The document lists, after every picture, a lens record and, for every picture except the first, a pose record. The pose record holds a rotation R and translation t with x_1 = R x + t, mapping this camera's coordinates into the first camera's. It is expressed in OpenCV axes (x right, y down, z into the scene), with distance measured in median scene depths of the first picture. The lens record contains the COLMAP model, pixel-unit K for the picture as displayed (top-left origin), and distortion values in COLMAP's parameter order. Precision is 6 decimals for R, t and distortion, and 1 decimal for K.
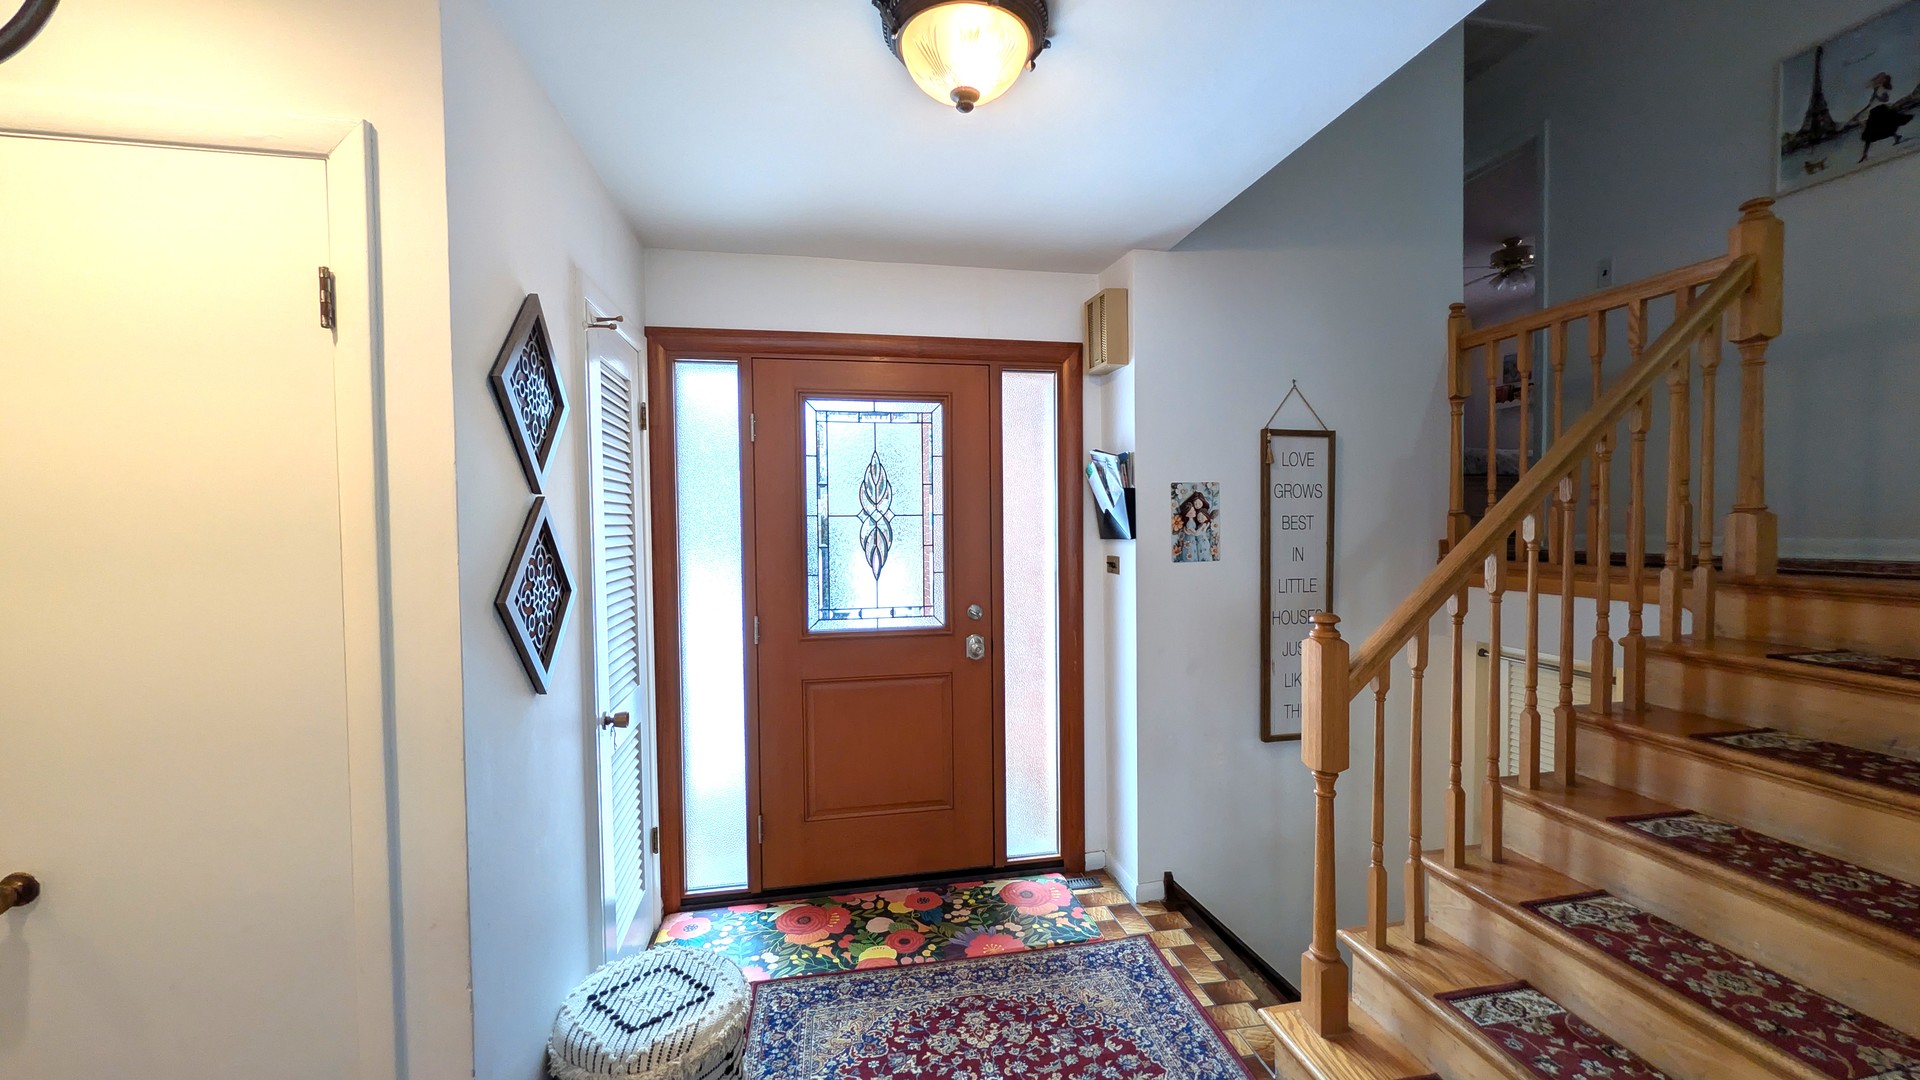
lens RADIAL K [[727.2, 0, 952.7], [0, 727.2, 540.6], [0, 0, 1]] dist [0.000617, -0.000299]
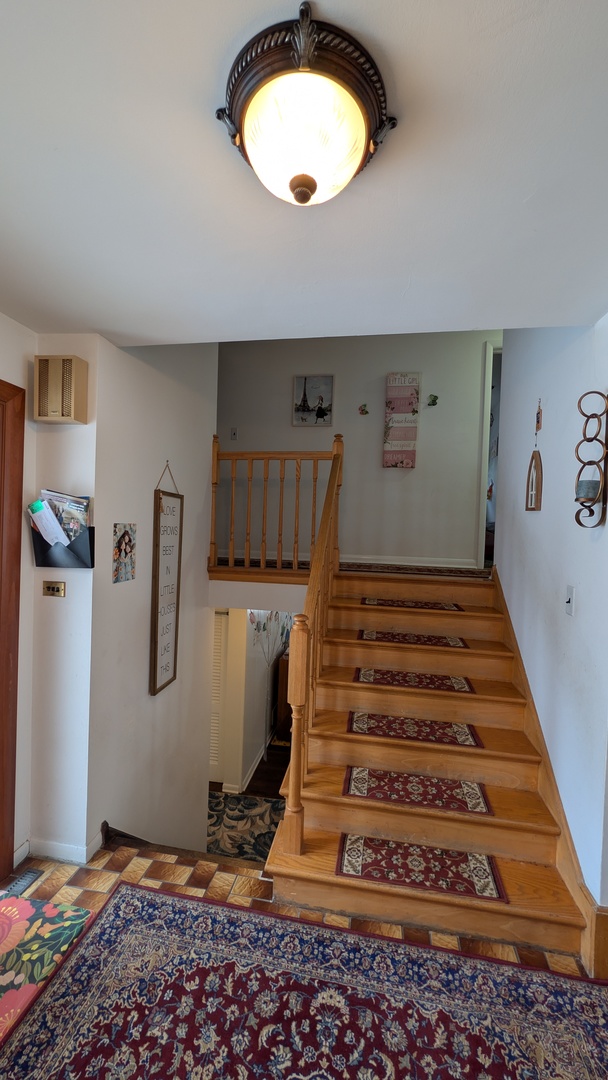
lens RADIAL K [[414.6, 0, 303.4], [0, 414.6, 534.6], [0, 0, 1]] dist [-0.002738, -0.000013]
pose [[0.345216, 0.010903, 0.938460, -0.301416], [-0.013033, 0.999892, -0.006823, -0.062009], [-0.938433, -0.009875, 0.345321, 0.445860]]
